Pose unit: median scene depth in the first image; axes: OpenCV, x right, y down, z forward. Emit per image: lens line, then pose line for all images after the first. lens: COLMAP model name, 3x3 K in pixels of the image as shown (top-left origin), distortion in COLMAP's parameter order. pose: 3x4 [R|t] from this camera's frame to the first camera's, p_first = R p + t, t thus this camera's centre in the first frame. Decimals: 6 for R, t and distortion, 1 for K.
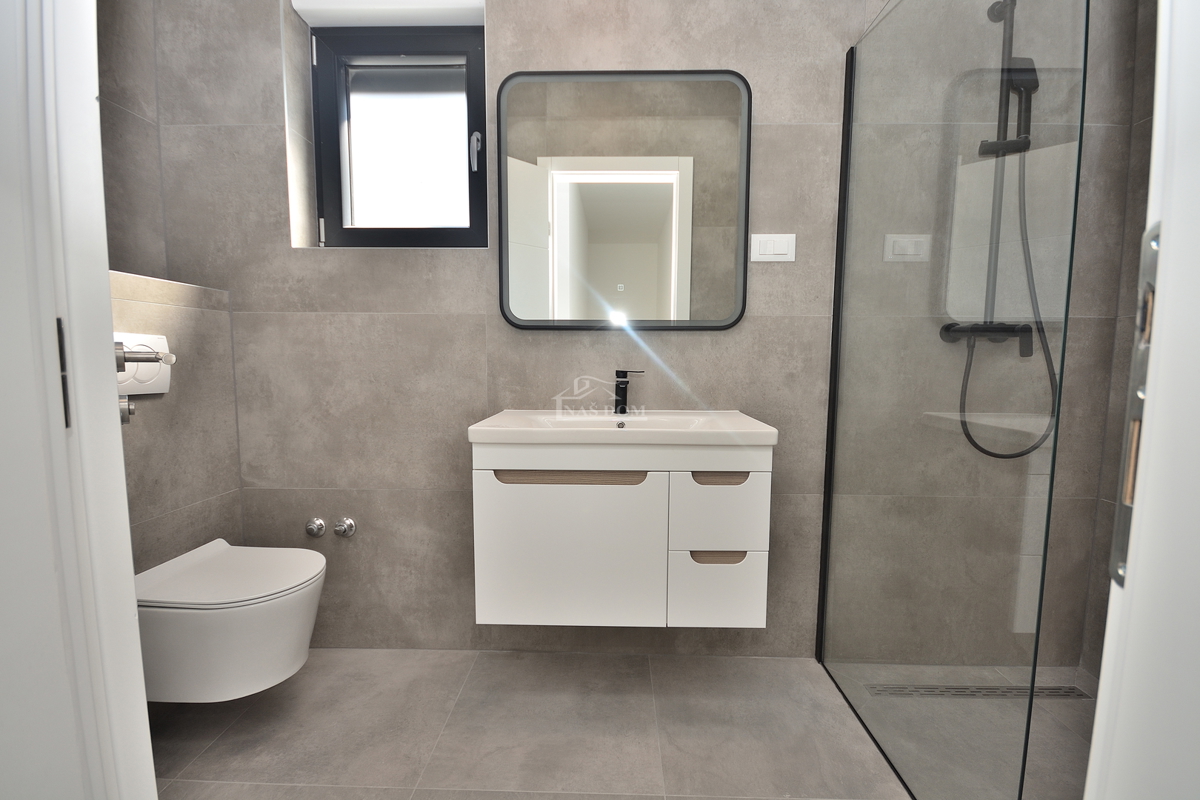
lens RADIAL K [[526.3, 0, 604.5], [0, 526.3, 410.4], [0, 0, 1]] dist [0.013240, -0.014215]
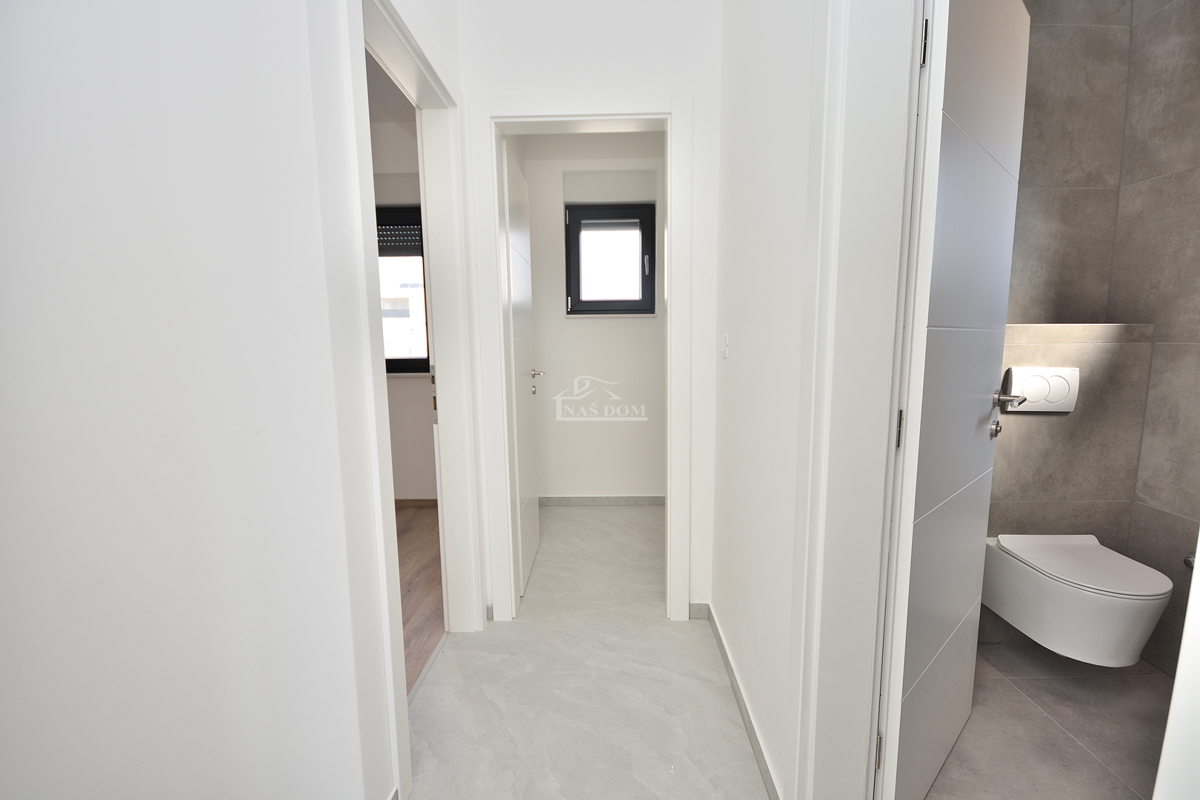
lens RADIAL K [[526.3, 0, 604.5], [0, 526.3, 410.4], [0, 0, 1]] dist [0.013240, -0.014215]
pose [[0.002037, 0.124257, -0.992248, 0.400889], [-0.087127, 0.988499, 0.123608, -0.085294], [0.996195, 0.086200, 0.012839, -0.143299]]
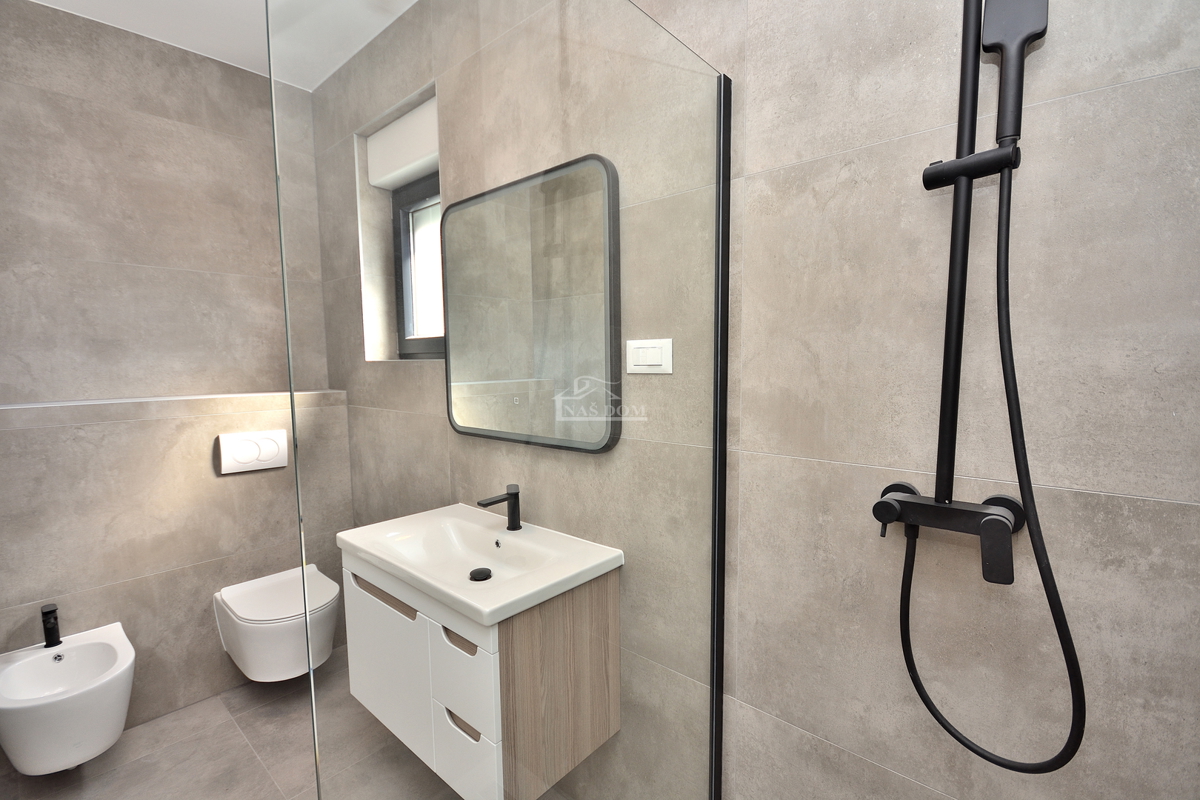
lens RADIAL K [[526.9, 0, 601.9], [0, 526.9, 409.9], [0, 0, 1]] dist [0.008036, -0.008571]
pose [[0.764457, 0.048072, -0.642880, 0.772524], [-0.048895, 0.998667, 0.016535, -0.238011], [0.642818, 0.018793, 0.765789, 0.353803]]
